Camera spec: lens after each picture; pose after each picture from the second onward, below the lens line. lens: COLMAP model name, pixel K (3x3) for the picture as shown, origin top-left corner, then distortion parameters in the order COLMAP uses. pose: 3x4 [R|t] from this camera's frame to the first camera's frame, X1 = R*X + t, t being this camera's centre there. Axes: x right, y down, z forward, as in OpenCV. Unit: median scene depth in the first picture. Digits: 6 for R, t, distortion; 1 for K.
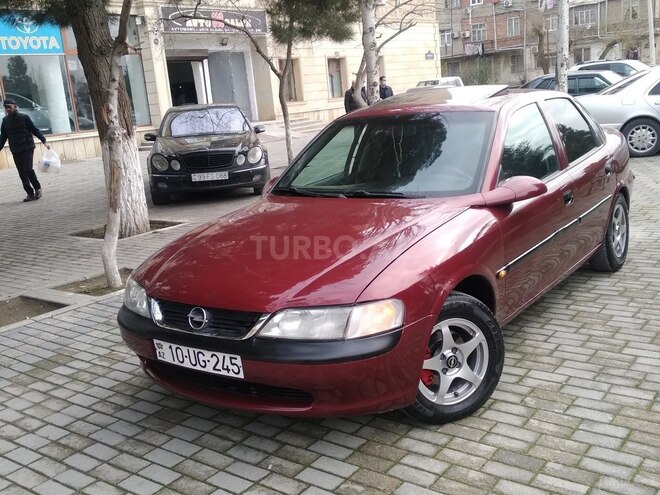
lens RADIAL K [[698.2, 0, 314.1], [0, 698.2, 270.5], [0, 0, 1]] dist [0.018482, 0.000000]
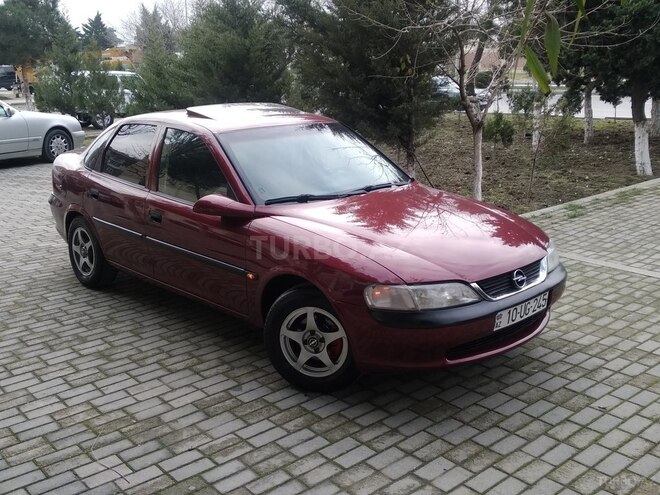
lens RADIAL K [[694.3, 0, 335.2], [0, 694.3, 236.0], [0, 0, 1]] dist [0.020111, 0.000000]
pose [[0.178754, -0.142501, 0.973520, -1.174072], [0.229435, 0.968215, 0.099597, -0.173937], [-0.956769, 0.205556, 0.205767, 0.827966]]
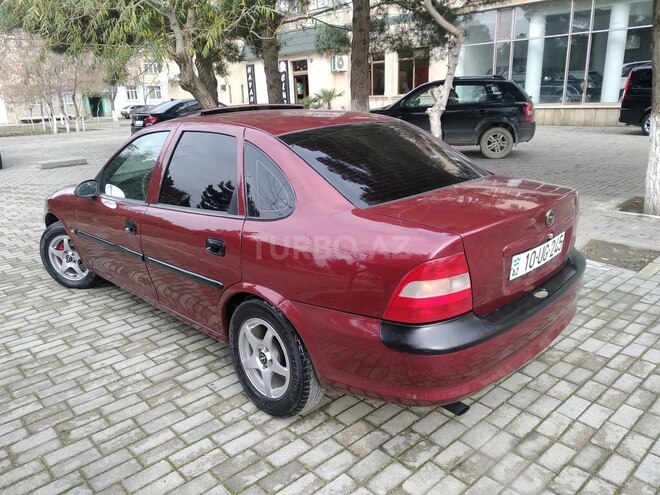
lens RADIAL K [[509.9, 0, 334.7], [0, 509.9, 254.2], [0, 0, 1]] dist [0.048462, -0.061492]
pose [[-0.155045, 0.381866, -0.911120, 1.158487], [-0.189644, 0.893615, 0.406801, -0.488700], [0.969534, 0.235861, -0.066132, 1.526054]]
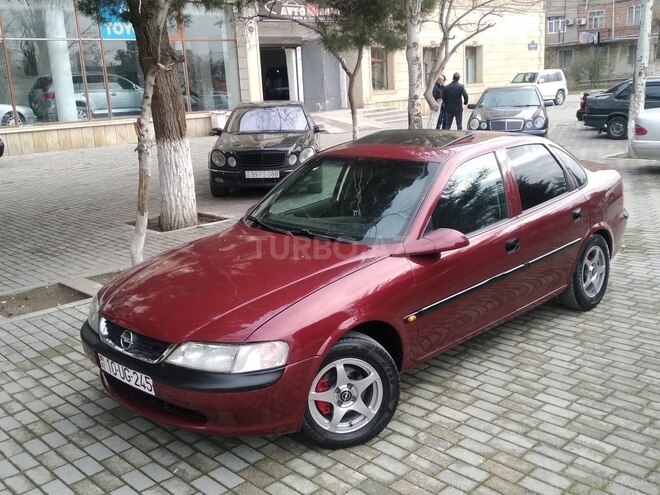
lens RADIAL K [[694.3, 0, 312.2], [0, 694.3, 265.4], [0, 0, 1]] dist [0.020111, 0.000000]
pose [[0.987343, 0.076011, -0.139200, 0.241011], [-0.072817, 0.996955, 0.027910, -0.091512], [0.140898, -0.017421, 0.989871, -0.100910]]
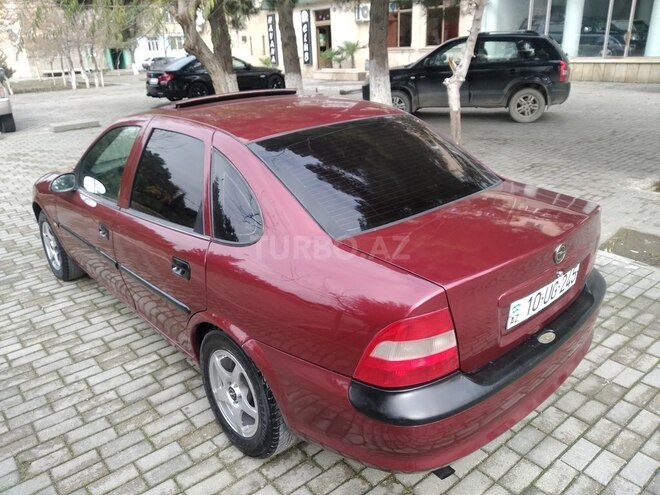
lens RADIAL K [[518.3, 0, 334.5], [0, 518.3, 251.3], [0, 0, 1]] dist [0.016231, -0.025960]
pose [[-0.204255, 0.451938, -0.868350, 1.048452], [-0.177200, 0.855328, 0.486841, -0.540628], [0.962746, 0.253312, -0.094621, 1.554152]]
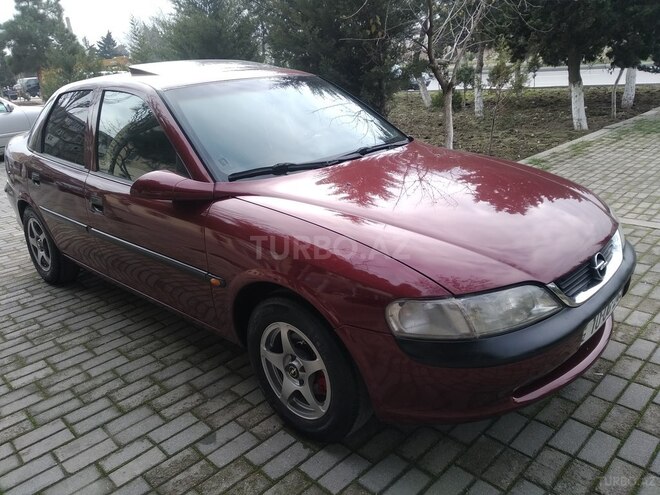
lens RADIAL K [[509.9, 0, 329.6], [0, 509.9, 246.7], [0, 0, 1]] dist [0.048462, -0.061492]
pose [[0.129857, -0.247808, 0.960067, -0.668567], [0.288055, 0.935933, 0.202616, -0.151752], [-0.948768, 0.250241, 0.192920, 0.951021]]
